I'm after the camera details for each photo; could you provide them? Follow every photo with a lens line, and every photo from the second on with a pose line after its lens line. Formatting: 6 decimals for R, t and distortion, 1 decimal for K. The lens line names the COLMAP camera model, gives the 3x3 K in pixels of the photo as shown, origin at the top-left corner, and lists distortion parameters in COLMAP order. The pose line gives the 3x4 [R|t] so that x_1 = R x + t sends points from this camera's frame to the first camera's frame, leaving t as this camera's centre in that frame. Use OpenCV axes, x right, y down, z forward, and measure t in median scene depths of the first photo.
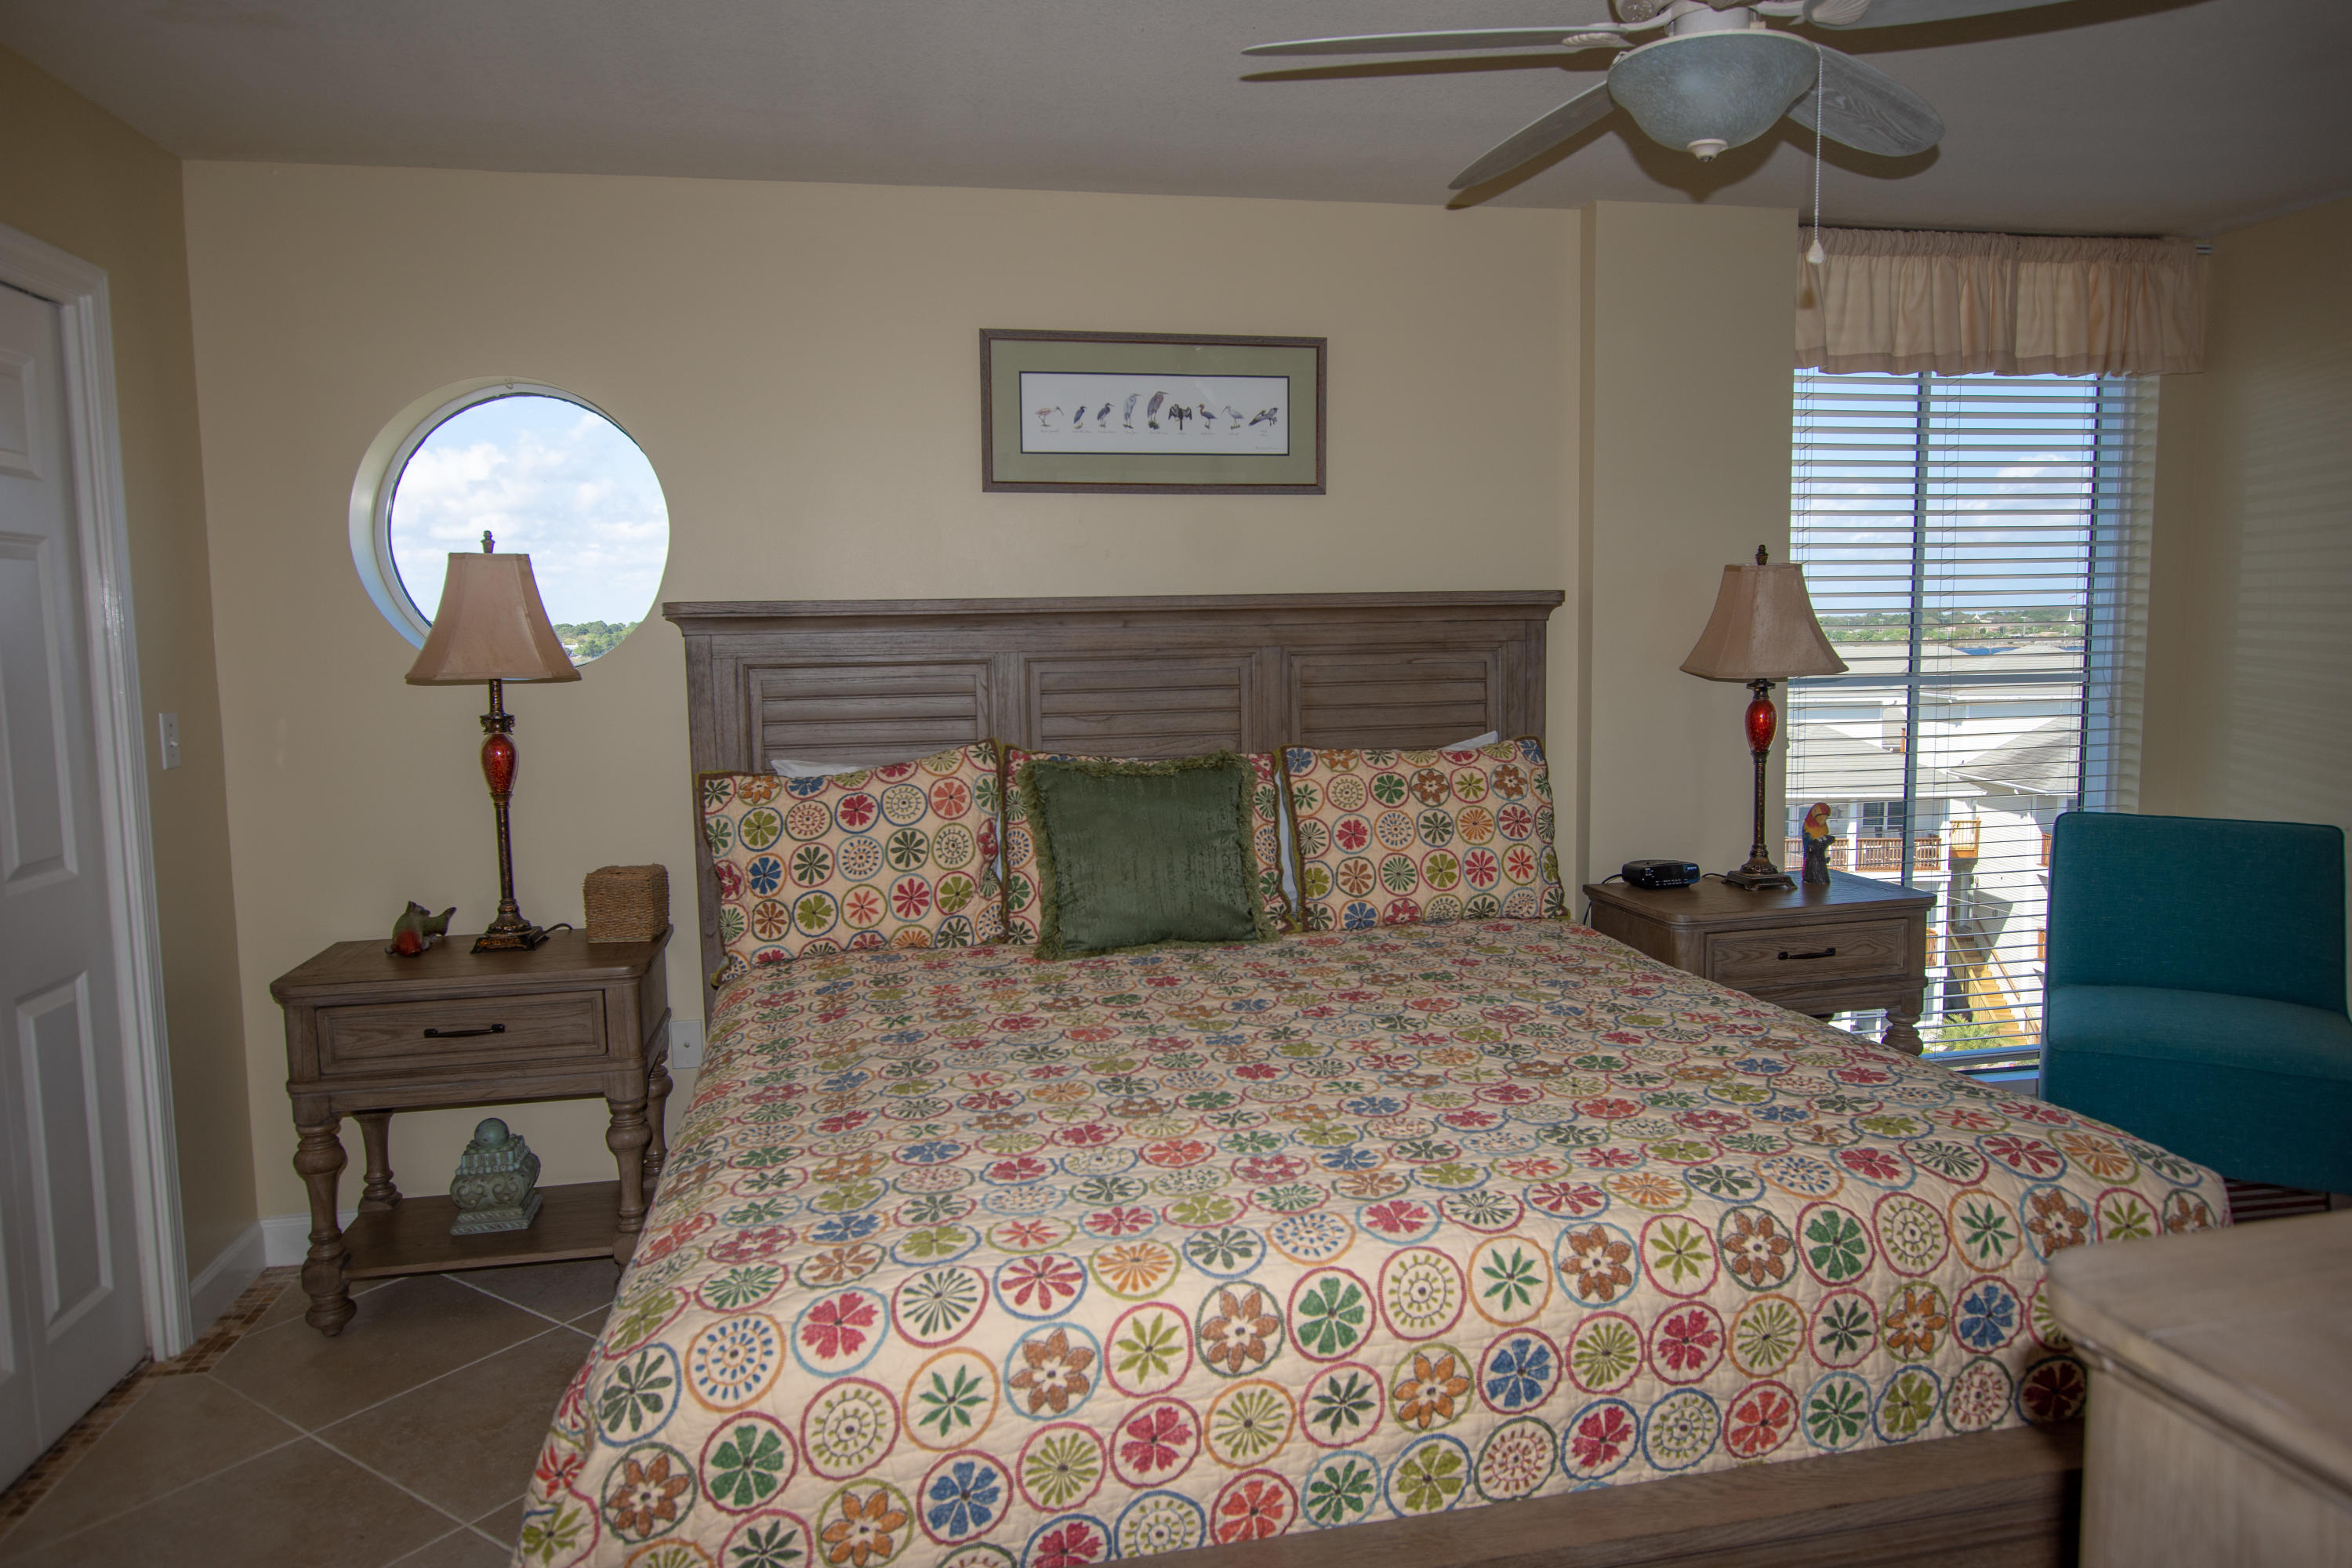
lens RADIAL K [[1519.9, 0, 1176.0], [0, 1519.9, 784.0], [0, 0, 1]] dist [-0.003977, 0.001023]
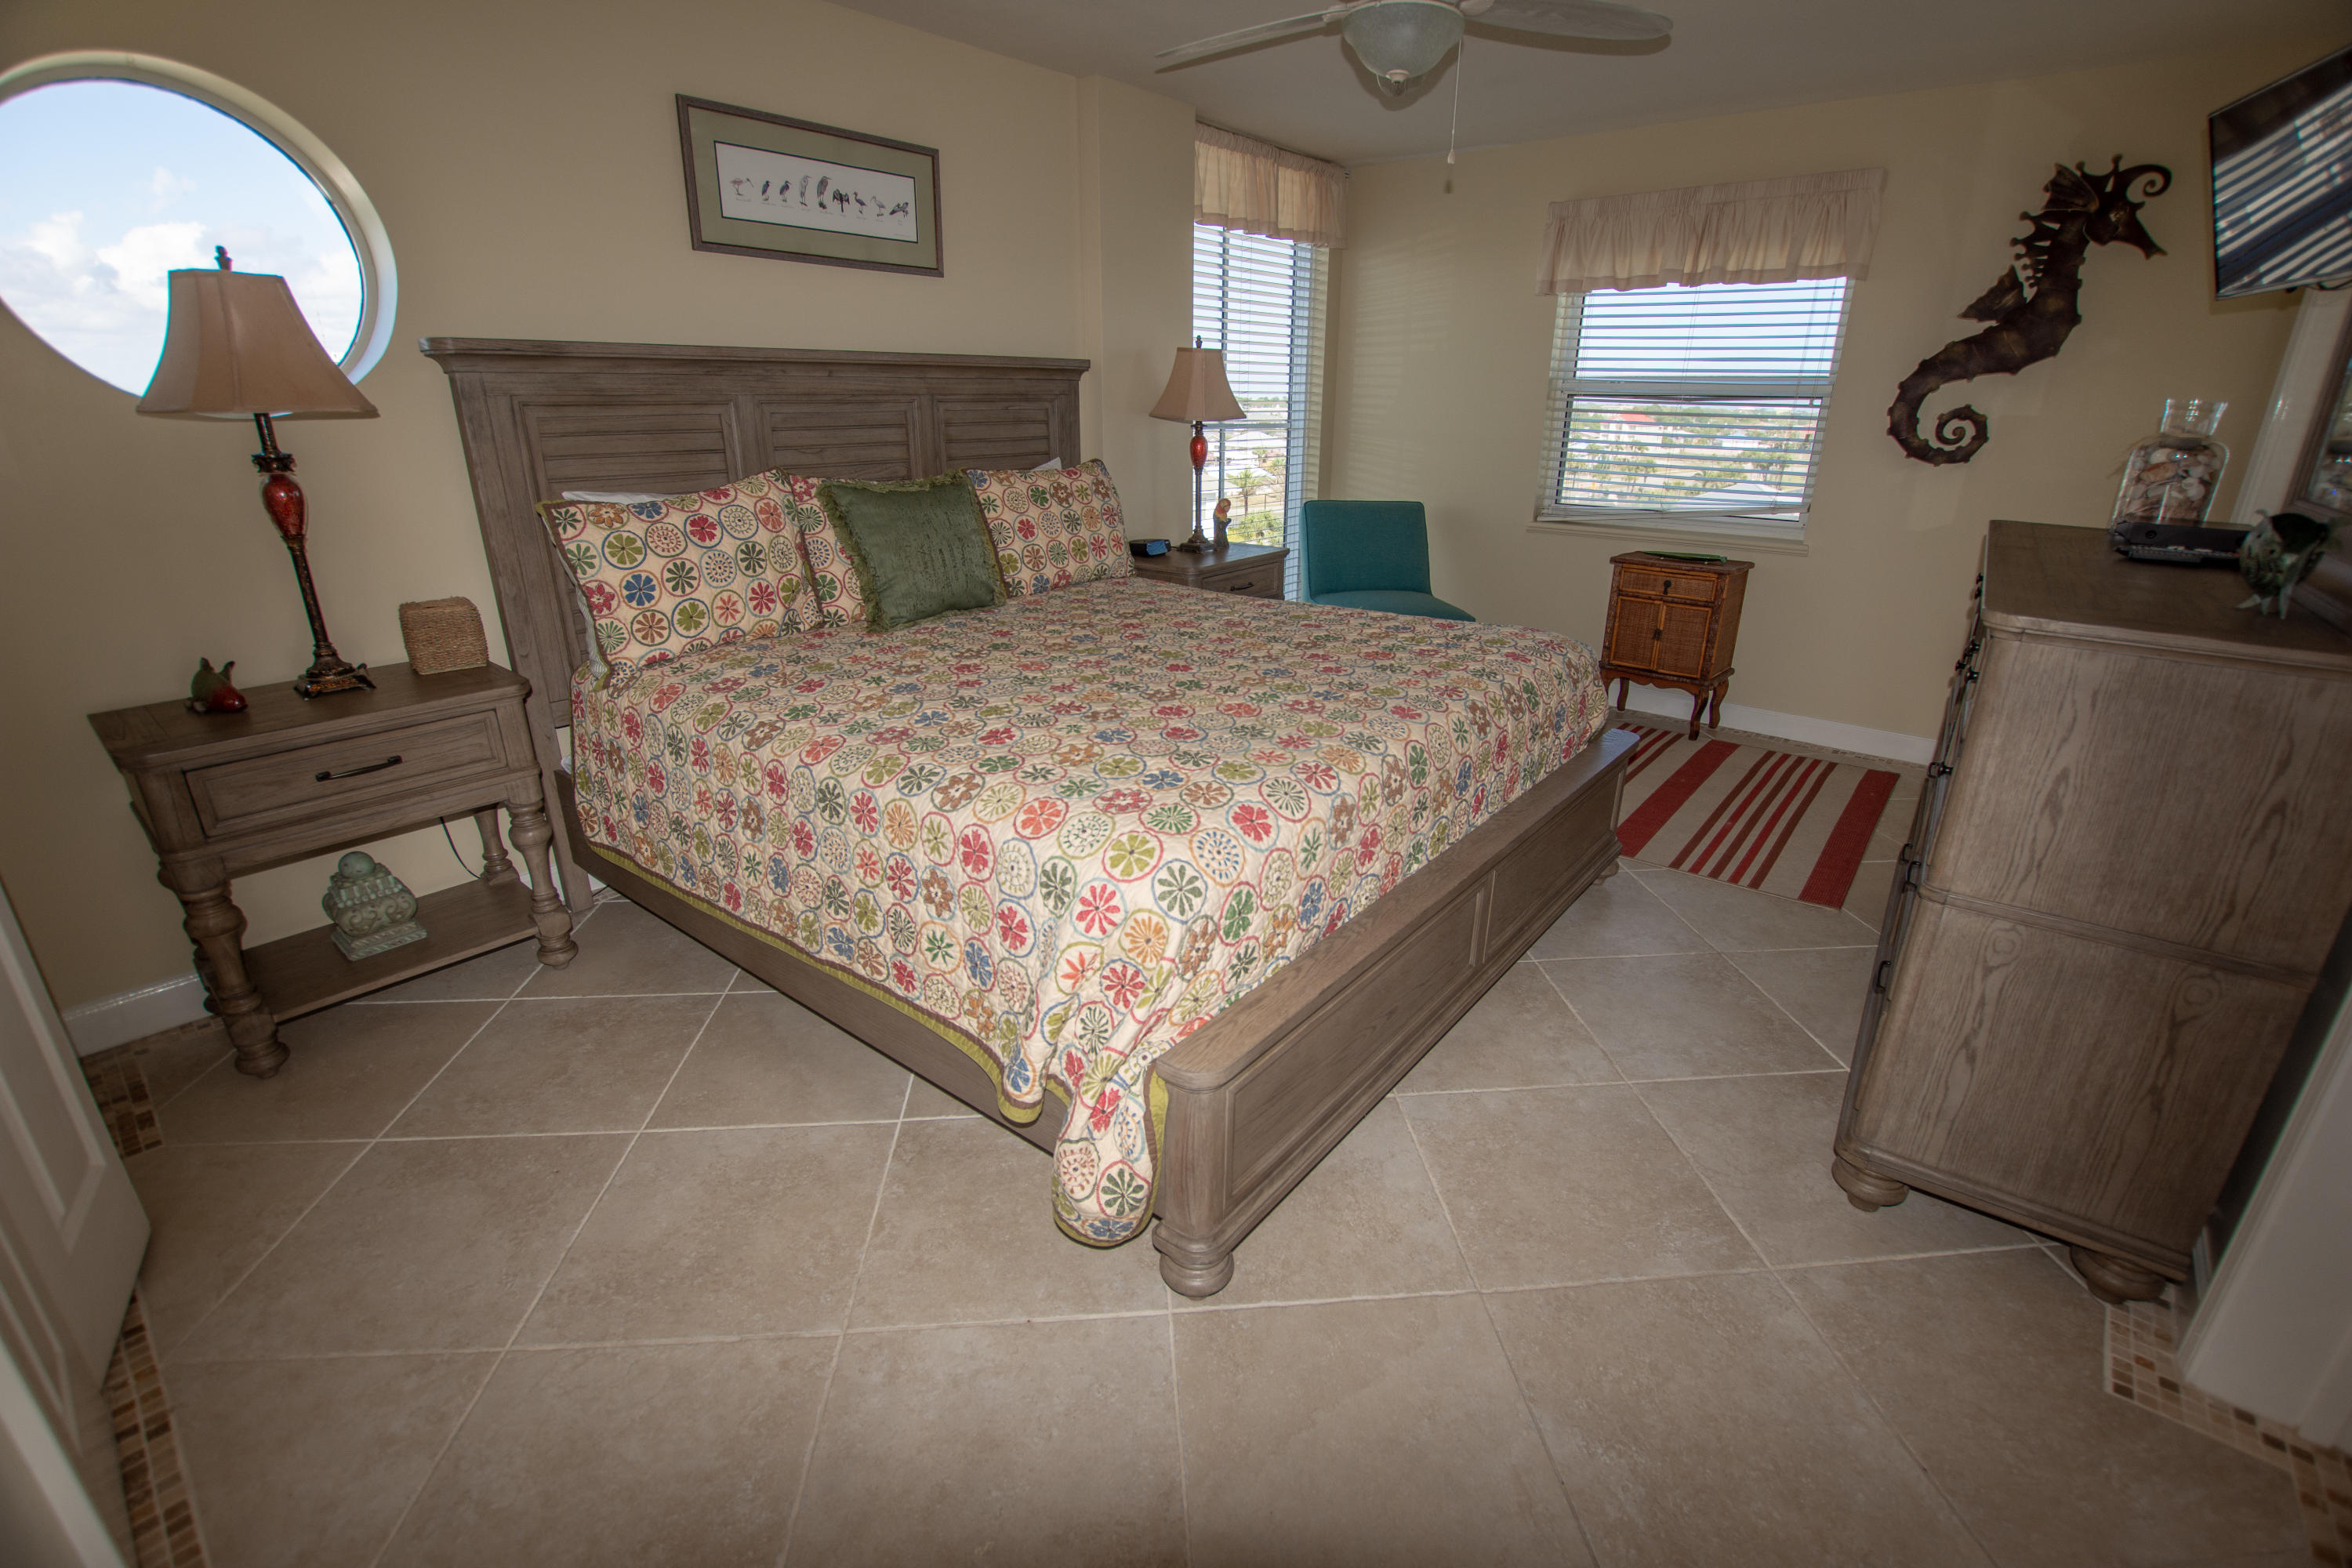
lens RADIAL K [[1028.3, 0, 1192.4], [0, 1028.3, 782.1], [0, 0, 1]] dist [-0.039008, 0.008303]
pose [[0.776423, -0.201072, 0.597275, -0.411779], [0.046008, 0.963292, 0.264483, 0.014750], [-0.628531, -0.177872, 0.757173, 0.111420]]
